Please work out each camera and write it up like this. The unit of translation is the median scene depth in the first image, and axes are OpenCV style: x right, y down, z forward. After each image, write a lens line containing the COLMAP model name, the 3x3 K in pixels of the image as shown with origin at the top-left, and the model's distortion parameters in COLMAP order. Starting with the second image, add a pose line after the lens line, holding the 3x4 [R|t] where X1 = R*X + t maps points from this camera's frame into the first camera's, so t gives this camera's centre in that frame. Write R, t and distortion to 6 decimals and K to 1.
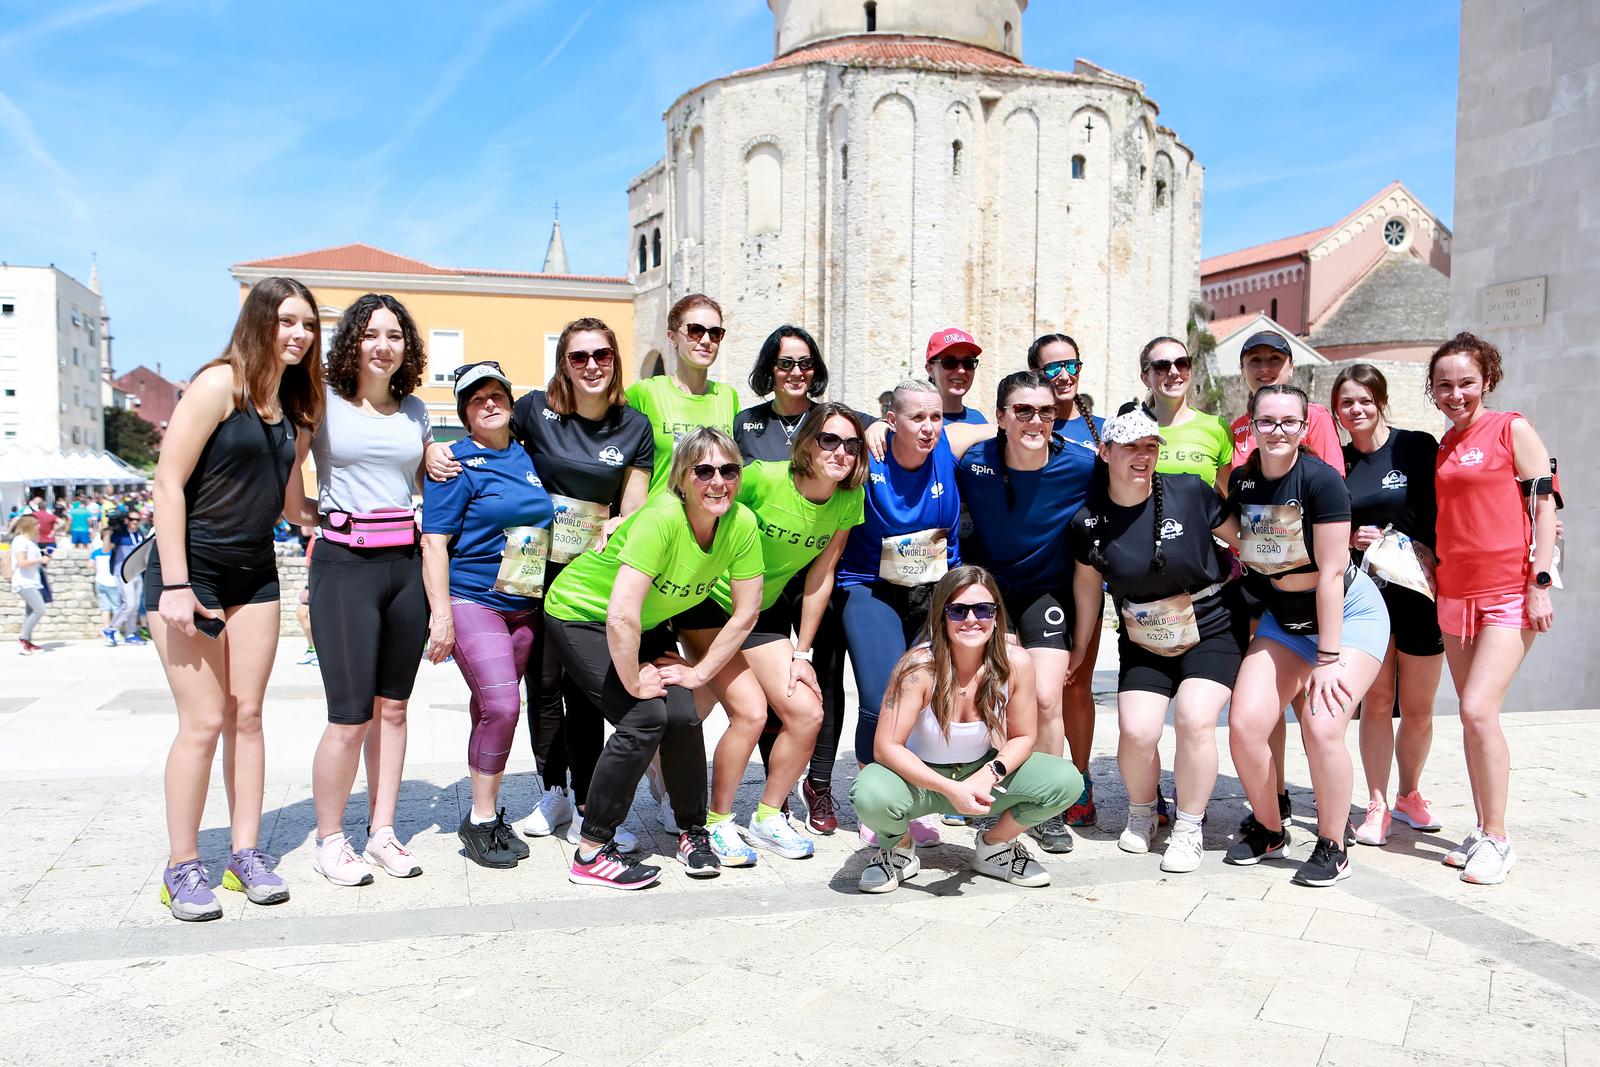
lens RADIAL K [[1352.6, 0, 802.7], [0, 1352.6, 565.5], [0, 0, 1]] dist [-0.084148, 0.058387]
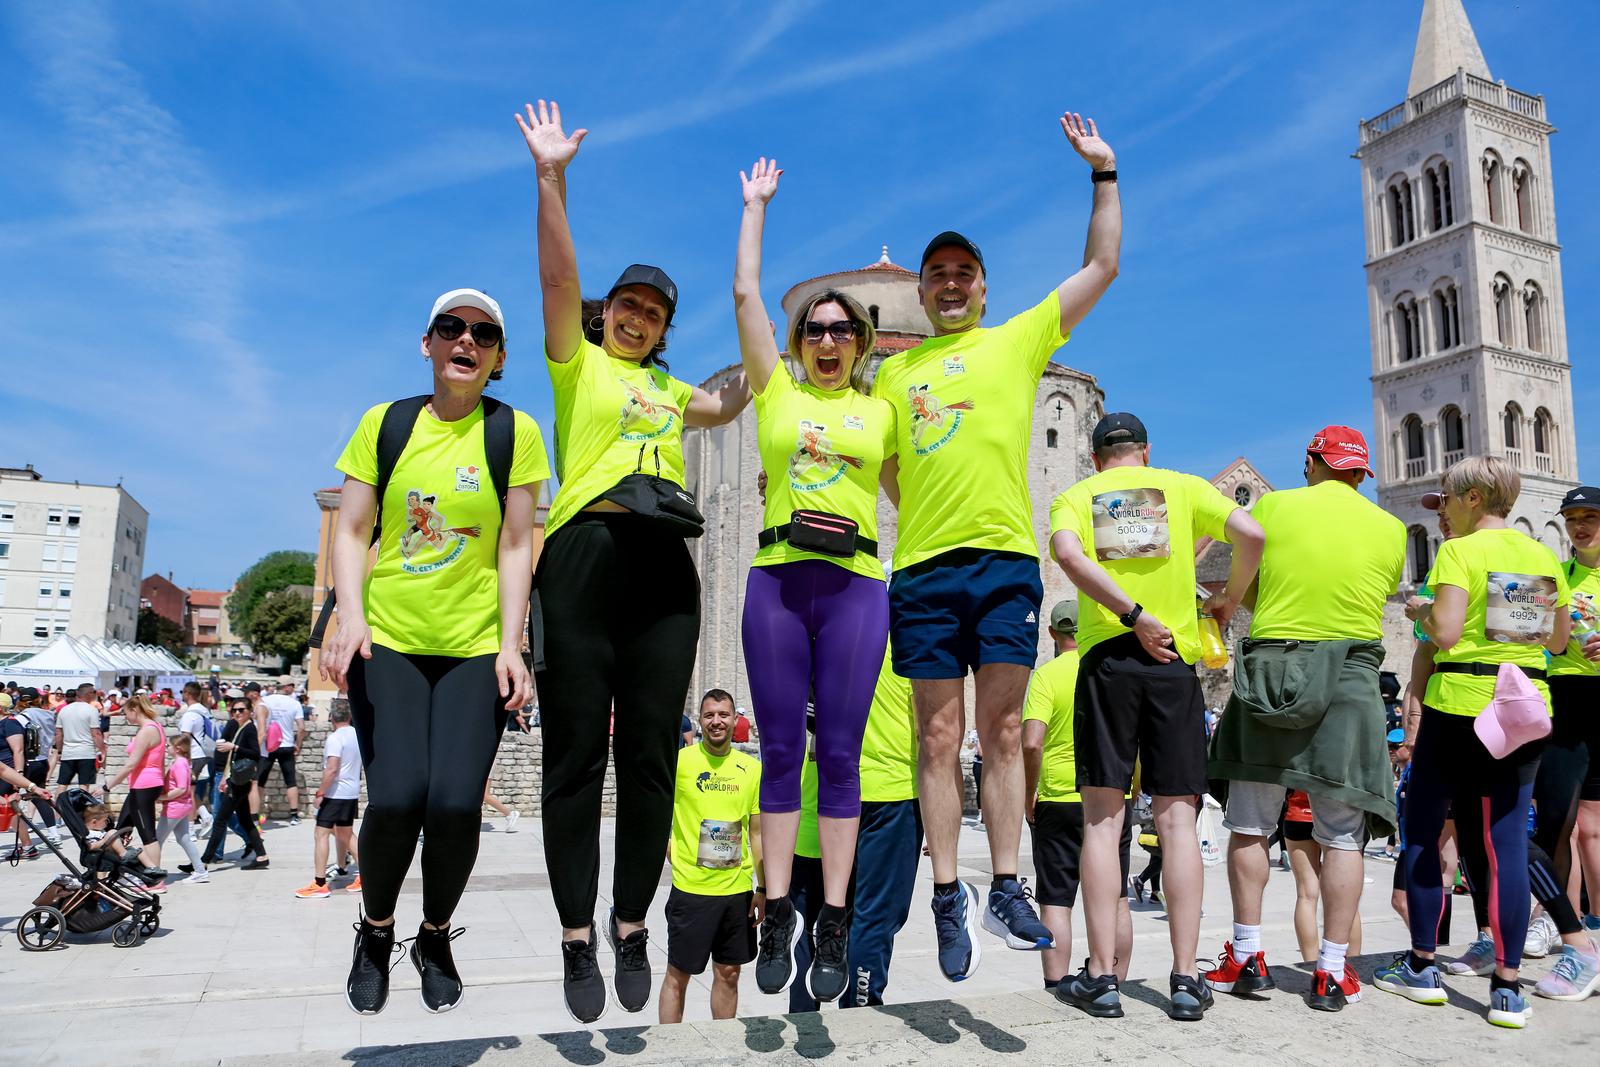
lens RADIAL K [[1118.8, 0, 826.4], [0, 1118.8, 519.2], [0, 0, 1]] dist [-0.087894, 0.026109]
pose [[0.992525, 0.030038, 0.118289, -0.118771], [-0.004308, 0.977258, -0.212011, 0.001348], [-0.121967, 0.209916, 0.970082, 0.017718]]
